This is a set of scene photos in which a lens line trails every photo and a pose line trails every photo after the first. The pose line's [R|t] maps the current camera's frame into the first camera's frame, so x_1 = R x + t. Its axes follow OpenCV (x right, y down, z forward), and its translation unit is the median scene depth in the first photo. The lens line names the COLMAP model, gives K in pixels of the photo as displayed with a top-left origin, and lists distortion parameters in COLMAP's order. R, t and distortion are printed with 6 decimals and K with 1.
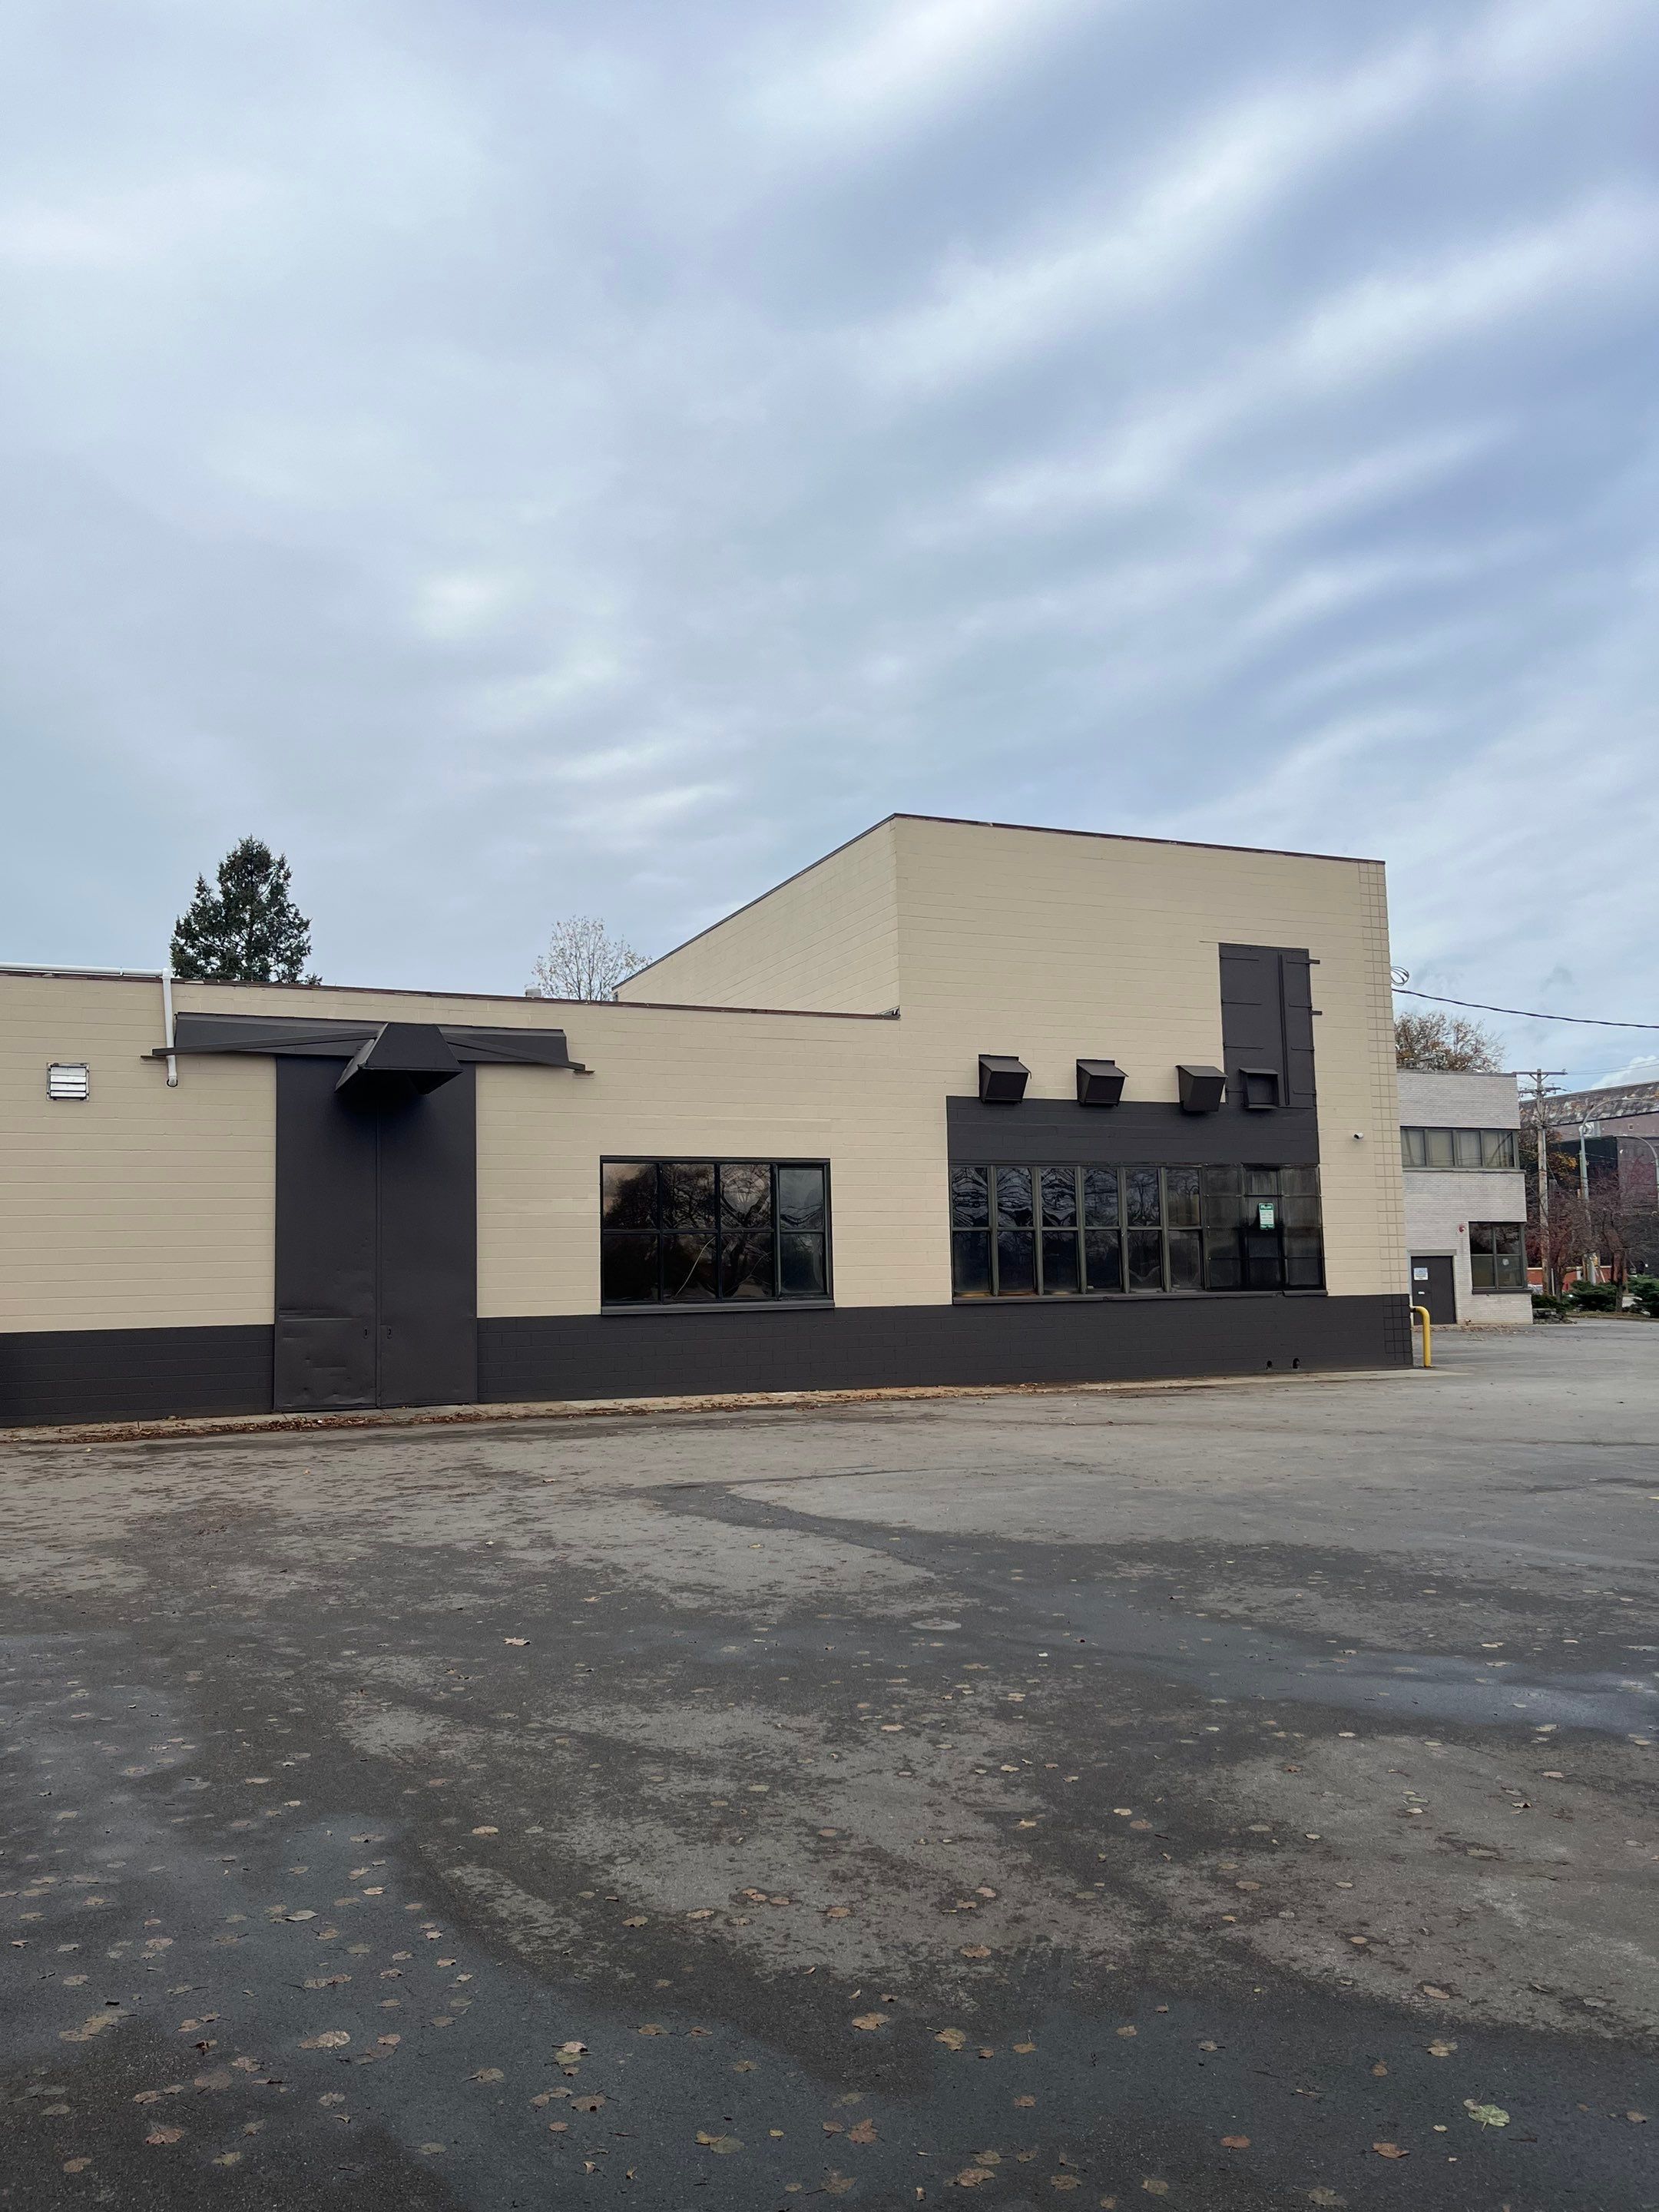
lens RADIAL K [[1667.0, 0, 829.5], [0, 1667.0, 1106.0], [0, 0, 1]] dist [0.080839, -0.101773]
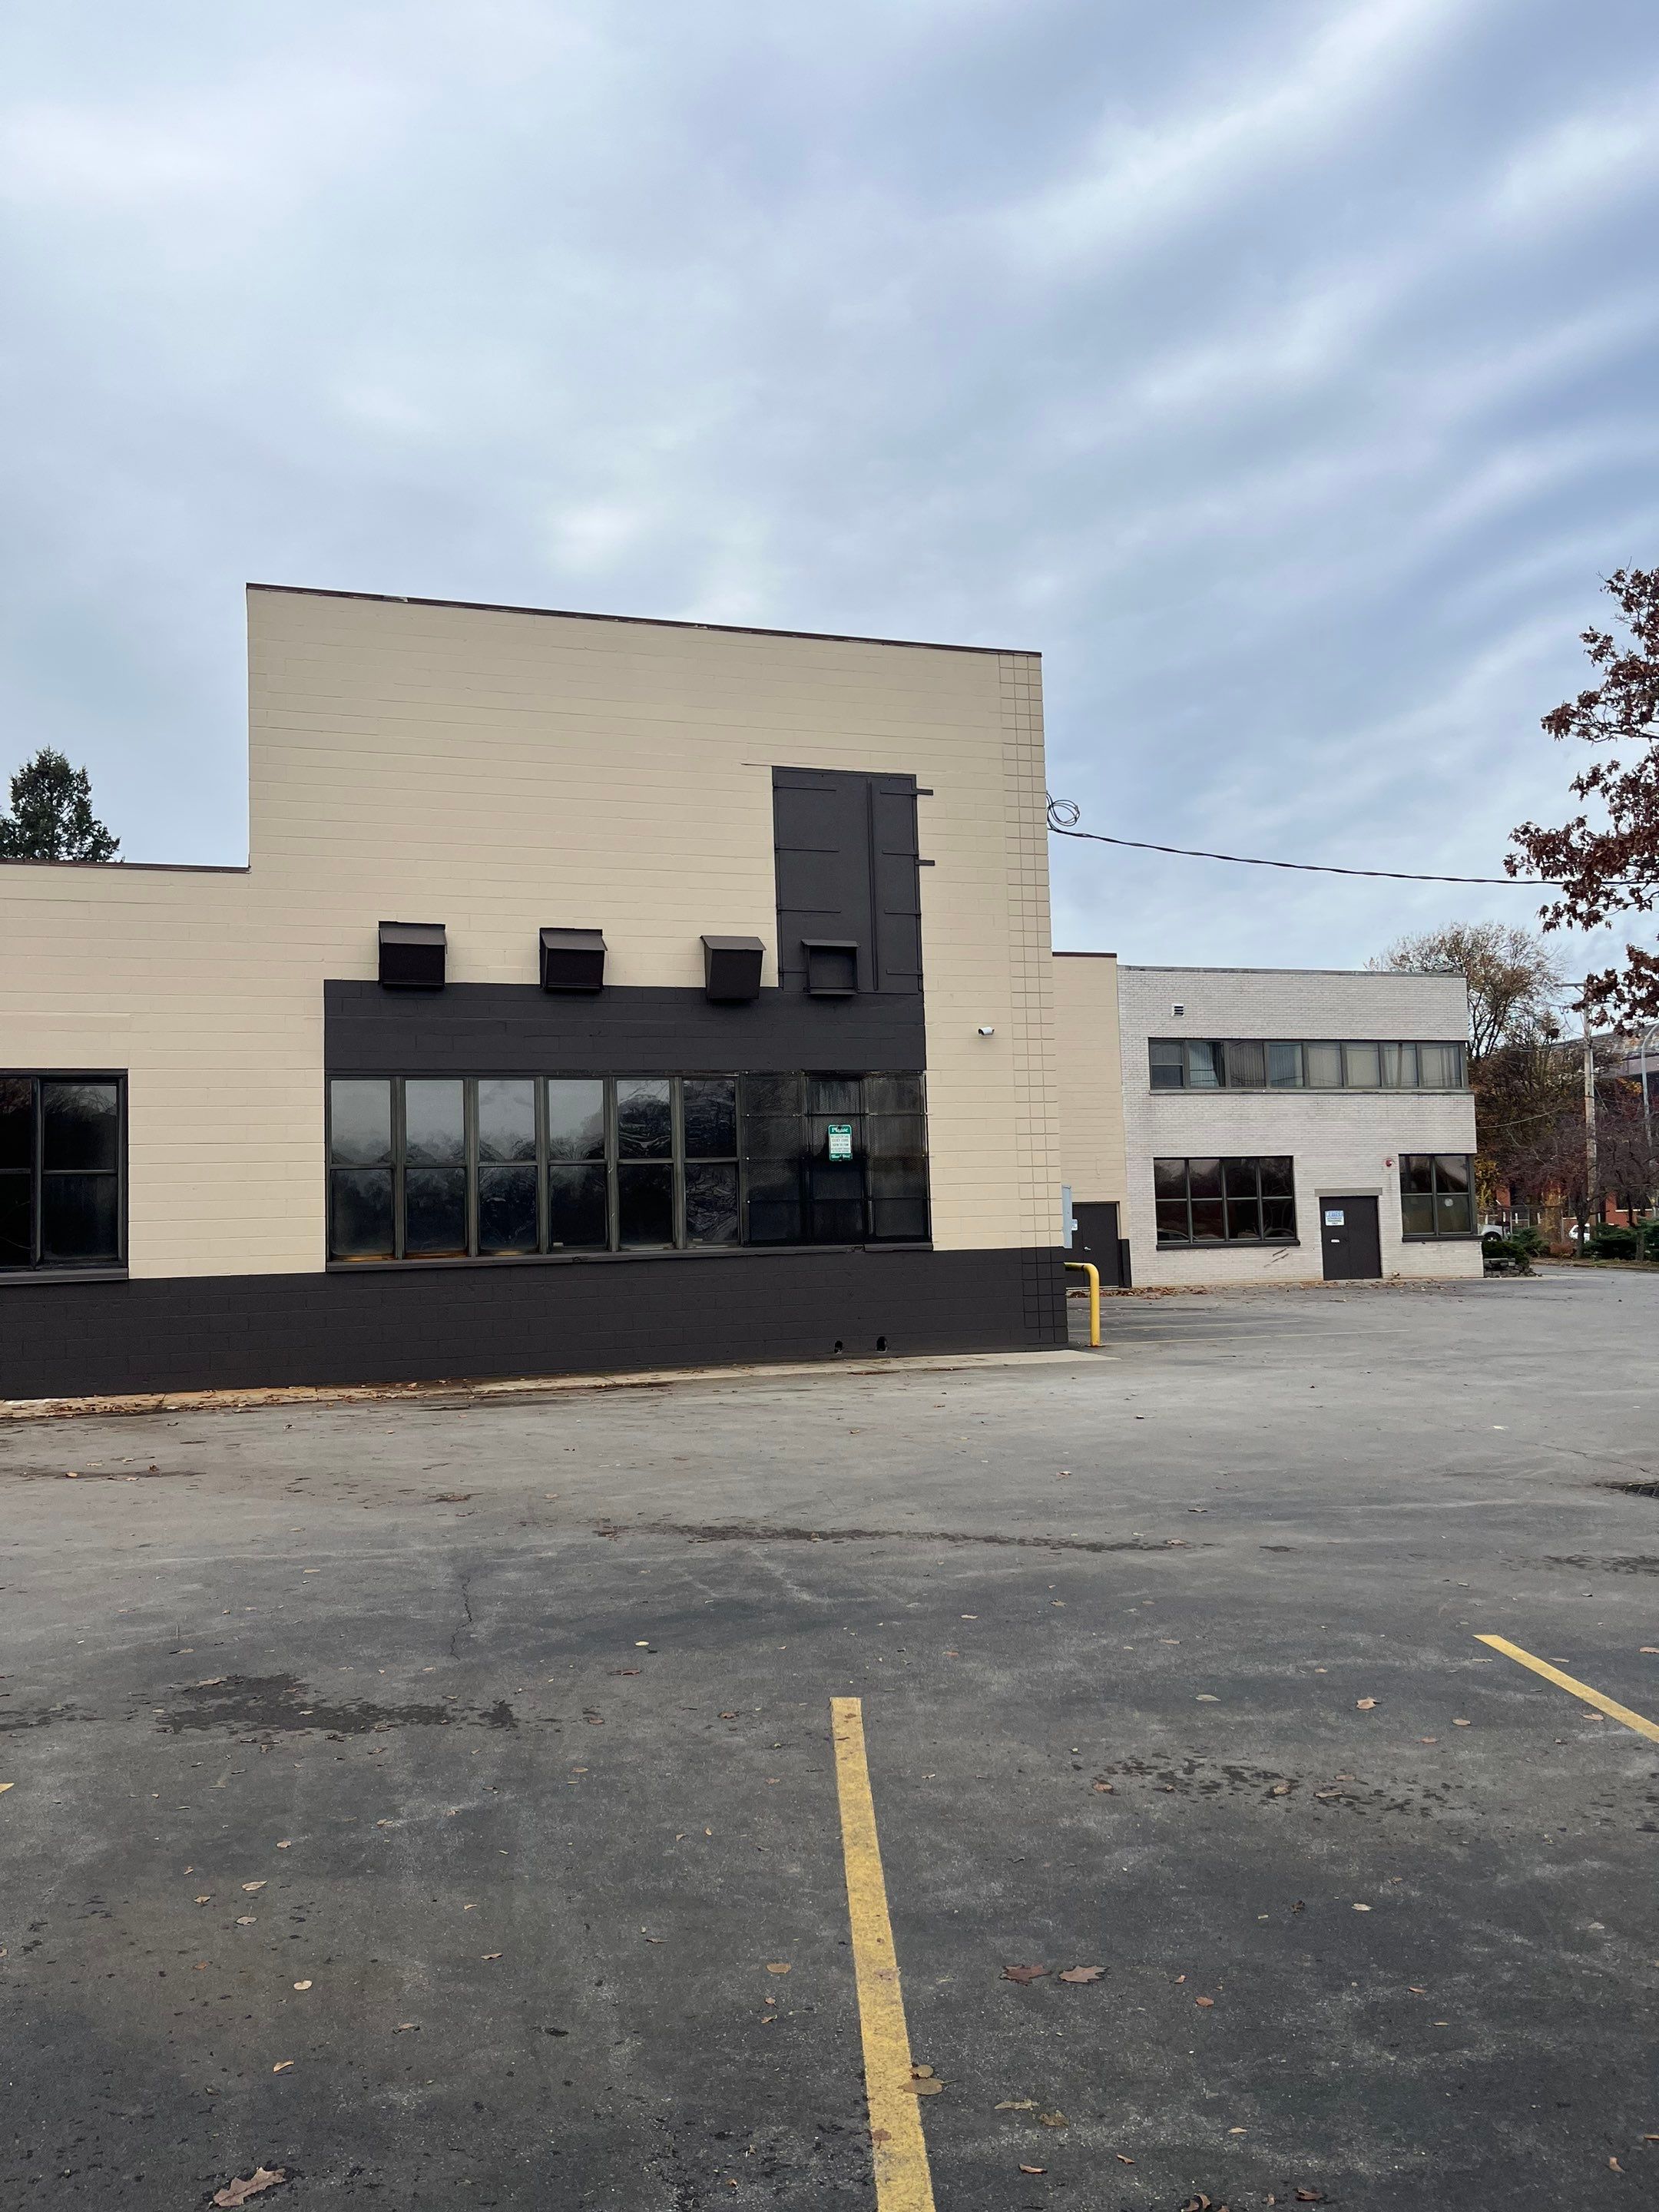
lens RADIAL K [[1667.0, 0, 829.5], [0, 1667.0, 1106.0], [0, 0, 1]] dist [0.080839, -0.101773]
pose [[0.995347, -0.017382, -0.094775, 0.323539], [0.020131, 0.999401, 0.028132, 0.029340], [0.094229, -0.029910, 0.995101, 0.280316]]
